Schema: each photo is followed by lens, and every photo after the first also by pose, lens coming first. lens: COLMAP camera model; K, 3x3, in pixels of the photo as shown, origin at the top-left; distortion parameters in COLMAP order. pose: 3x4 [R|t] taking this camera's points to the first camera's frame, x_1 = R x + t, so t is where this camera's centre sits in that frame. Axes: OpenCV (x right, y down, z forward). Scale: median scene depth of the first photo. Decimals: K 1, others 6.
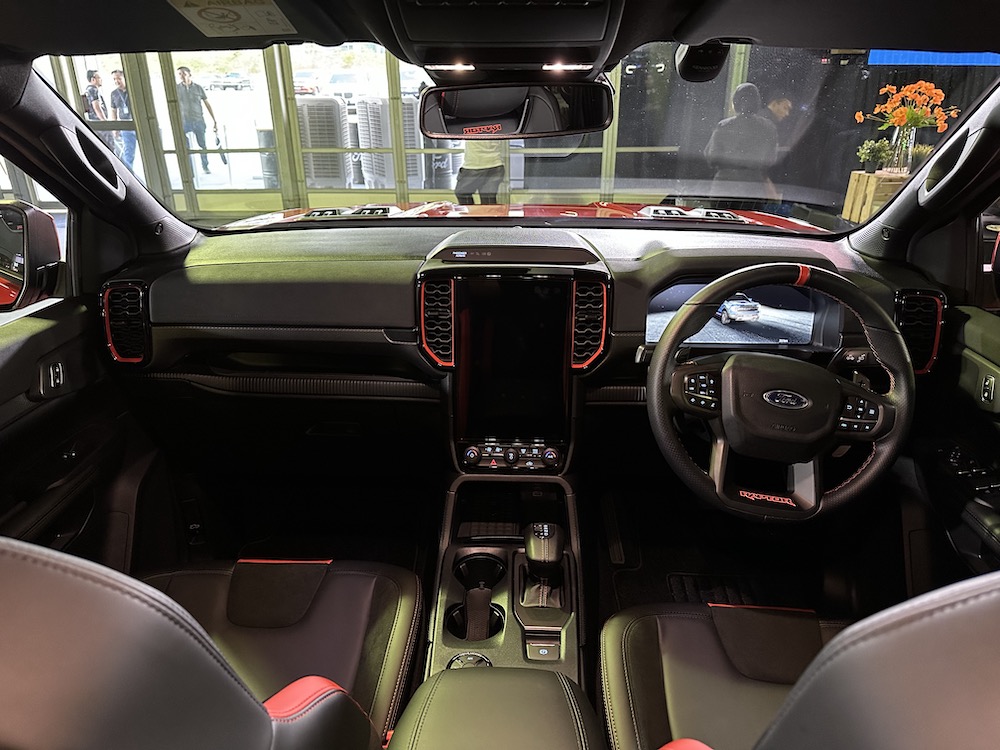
lens RADIAL K [[693.4, 0, 500.8], [0, 693.4, 372.9], [0, 0, 1]] dist [0.049149, -0.054603]
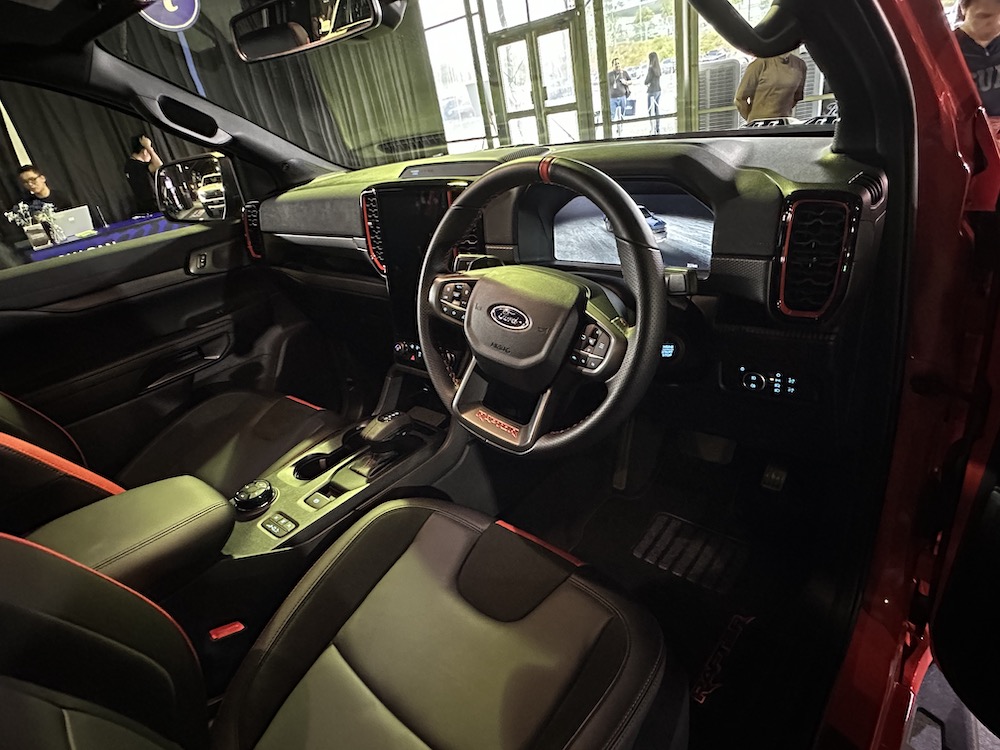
lens RADIAL K [[565.5, 0, 497.4], [0, 565.5, 386.8], [0, 0, 1]] dist [-0.013788, 0.012544]
pose [[0.773907, 0.179200, -0.607417, 0.720587], [-0.097008, 0.981356, 0.165923, 0.006642], [0.625825, -0.069484, 0.776862, 0.366543]]
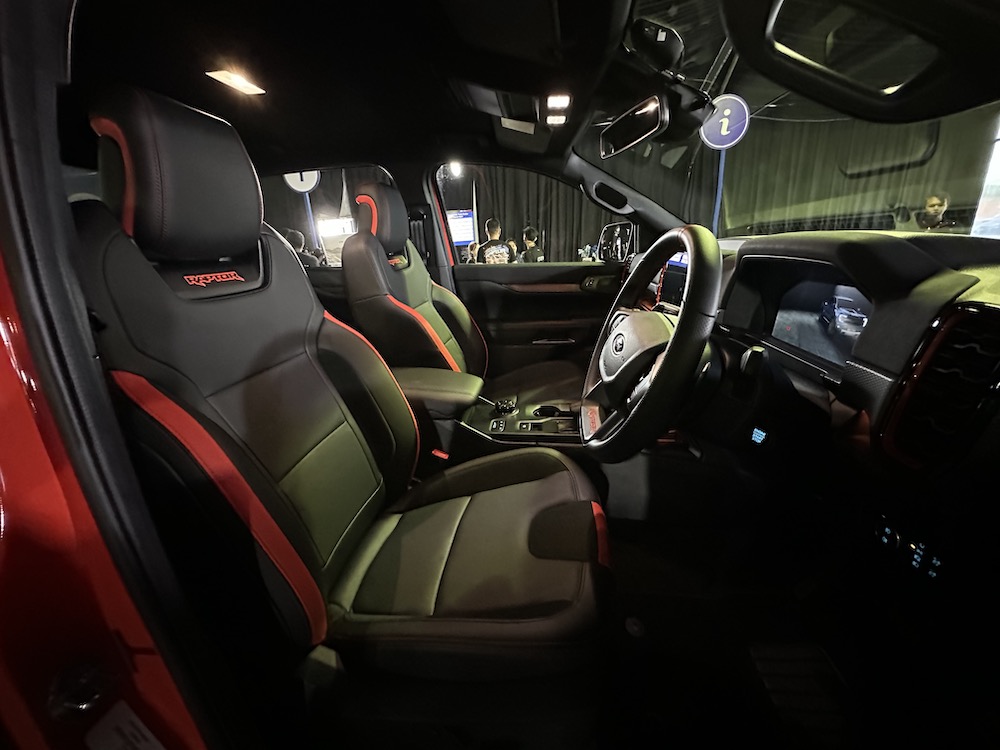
lens RADIAL K [[400.5, 0, 504.4], [0, 400.5, 377.0], [0, 0, 1]] dist [-0.002134, 0.000215]
pose [[-0.068043, 0.315898, -0.946350, 0.898035], [-0.343097, 0.883286, 0.319515, -0.051384], [0.936832, 0.346430, 0.048283, 0.704641]]
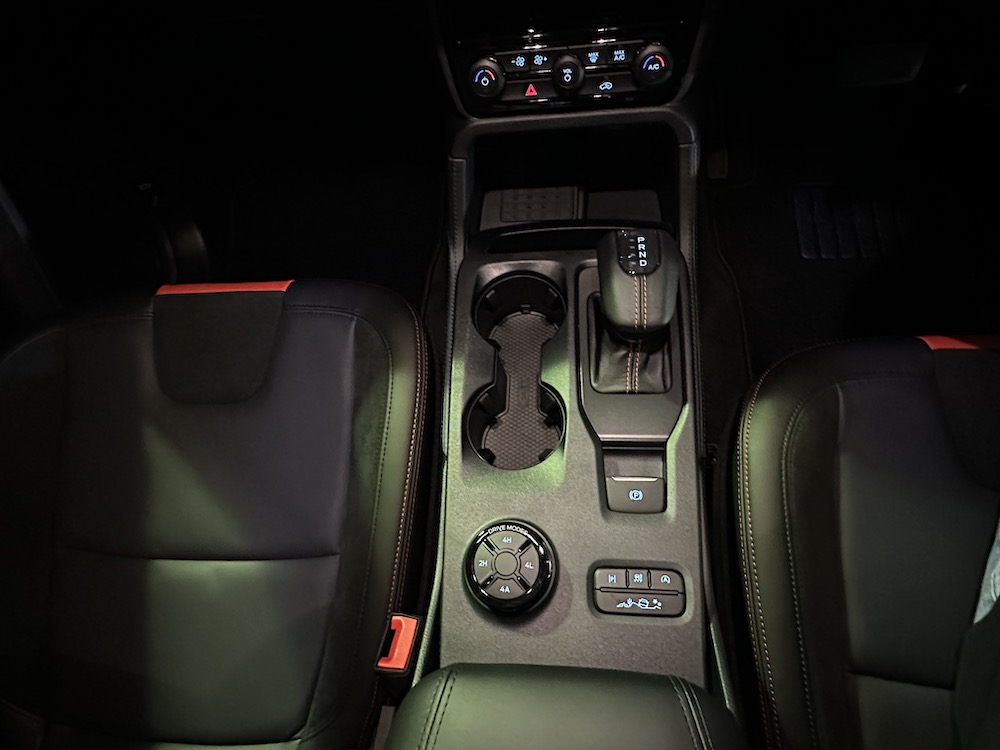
lens RADIAL K [[565.5, 0, 489.8], [0, 565.5, 389.1], [0, 0, 1]] dist [-0.013788, 0.012544]
pose [[0.990083, -0.037772, -0.135311, 0.006628], [0.121212, 0.716593, 0.686878, 0.004102], [0.071018, -0.696468, 0.714065, 0.599222]]
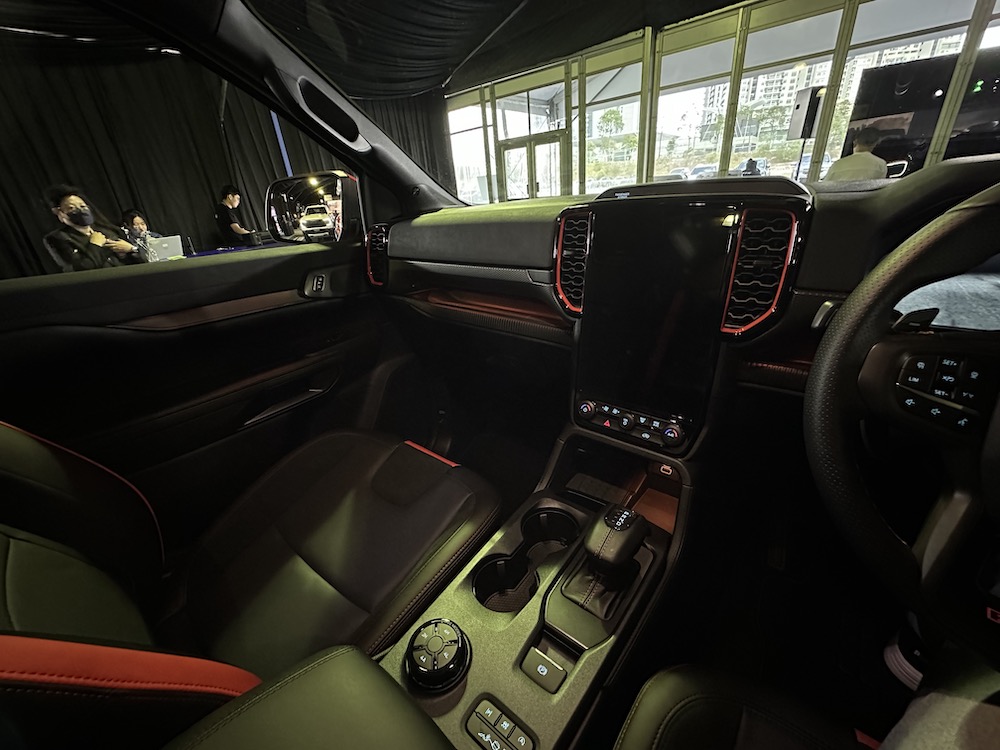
lens RADIAL K [[400.5, 0, 495.9], [0, 400.5, 375.6], [0, 0, 1]] dist [-0.002134, 0.000215]
pose [[0.795749, 0.203654, -0.570359, 0.171196], [-0.169132, 0.979024, 0.113605, 0.033307], [0.581531, 0.006064, 0.813502, 0.505422]]
